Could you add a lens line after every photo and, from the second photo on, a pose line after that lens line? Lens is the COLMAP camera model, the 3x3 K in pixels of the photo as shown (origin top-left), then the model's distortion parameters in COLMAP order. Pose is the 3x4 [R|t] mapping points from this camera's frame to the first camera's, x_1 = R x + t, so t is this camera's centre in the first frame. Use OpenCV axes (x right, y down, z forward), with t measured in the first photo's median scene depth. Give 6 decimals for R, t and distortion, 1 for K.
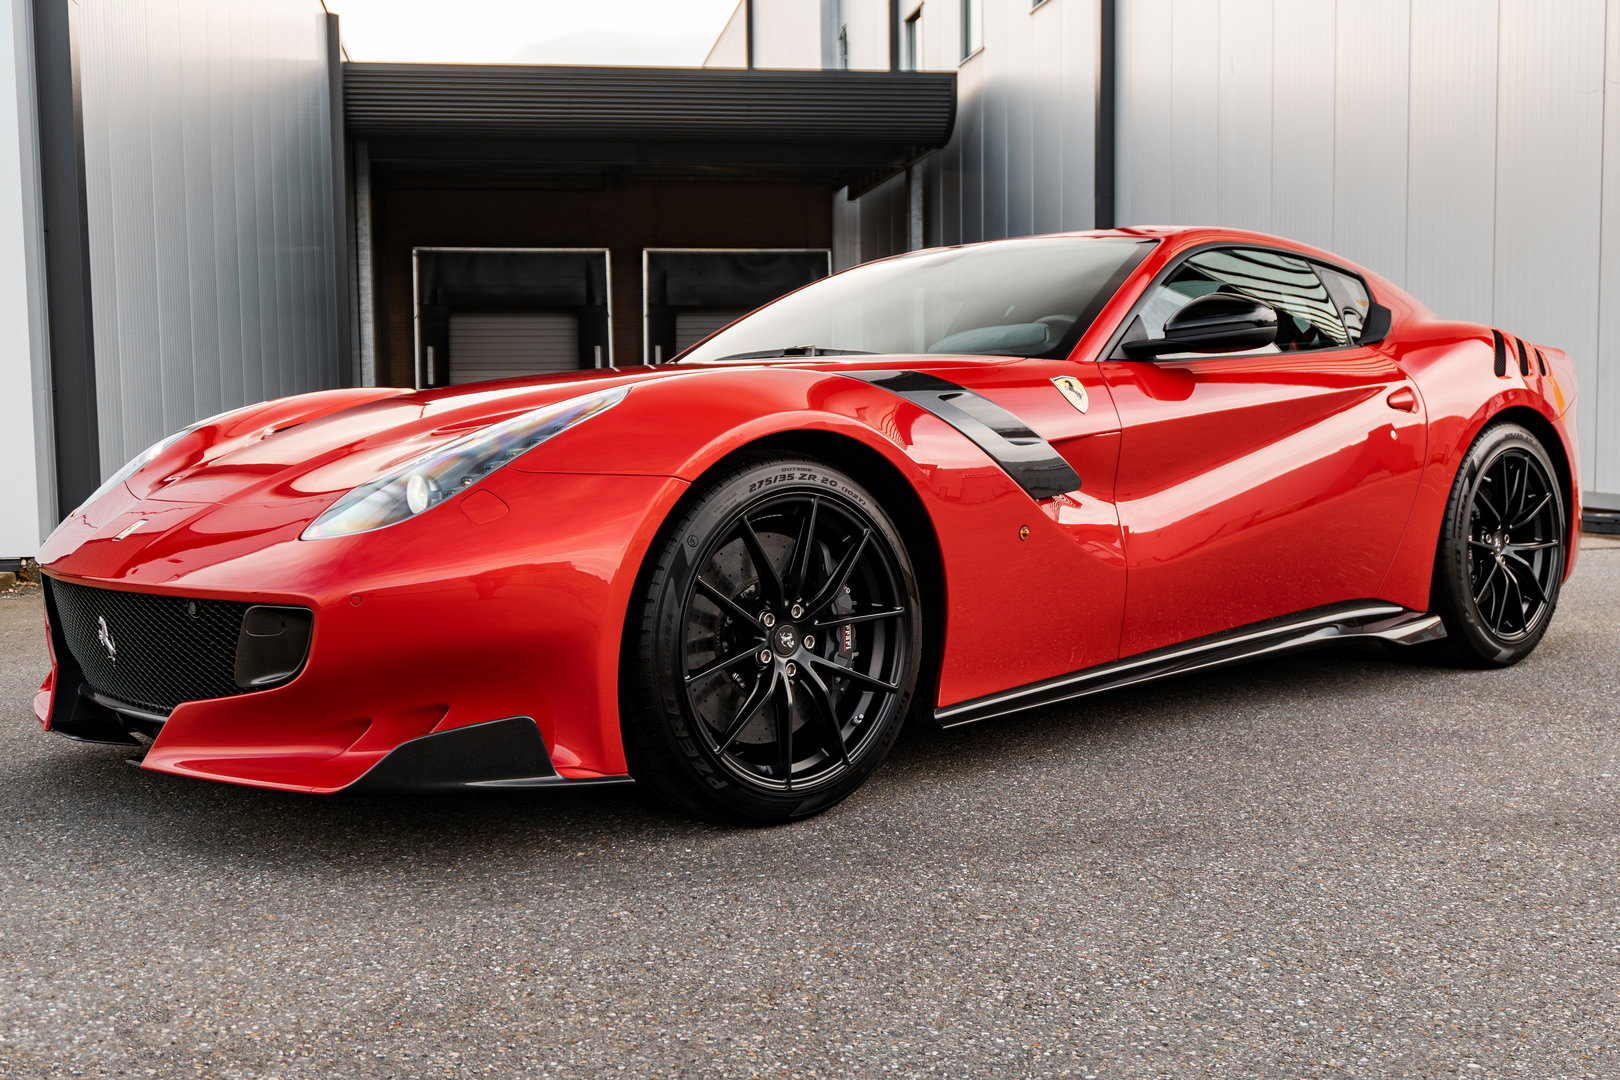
lens RADIAL K [[1682.5, 0, 820.5], [0, 1682.5, 553.5], [0, 0, 1]] dist [-0.006261, 0.000000]
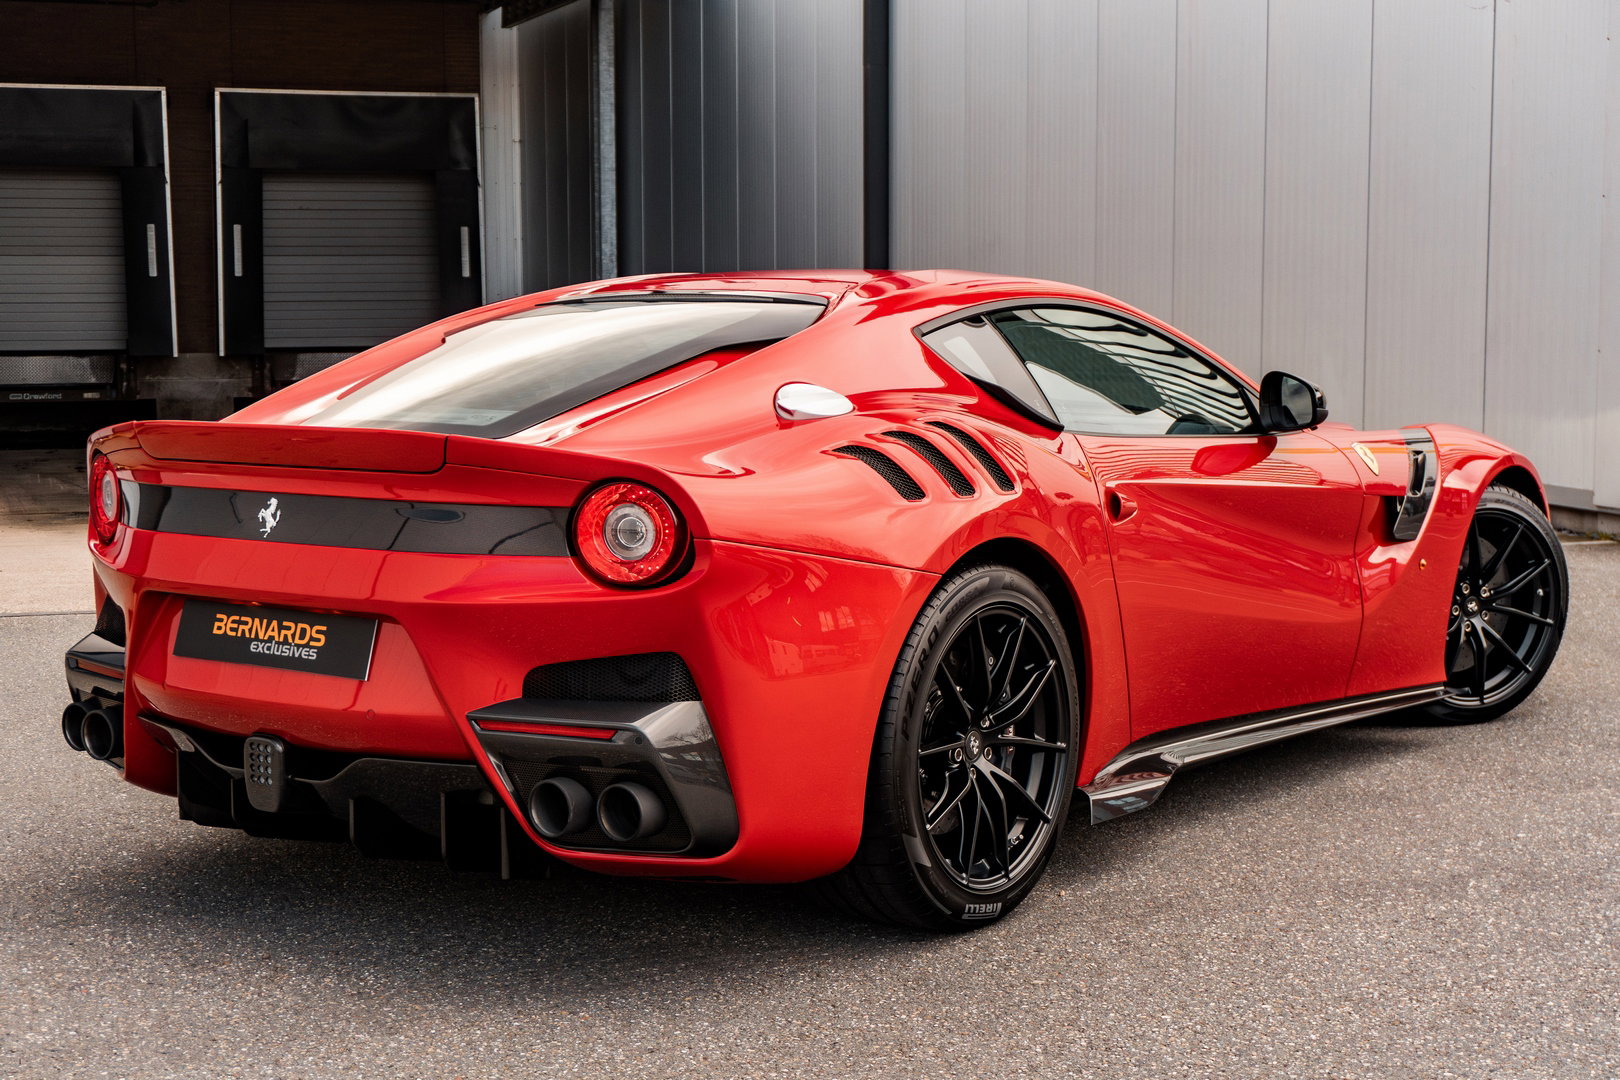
lens RADIAL K [[2347.9, 0, 811.7], [0, 2347.9, 552.4], [0, 0, 1]] dist [-0.012421, 0.000000]
pose [[0.987147, -0.009793, 0.159513, -0.265971], [0.006040, 0.999694, 0.024000, -0.105184], [-0.159699, -0.022728, 0.986904, -0.495809]]
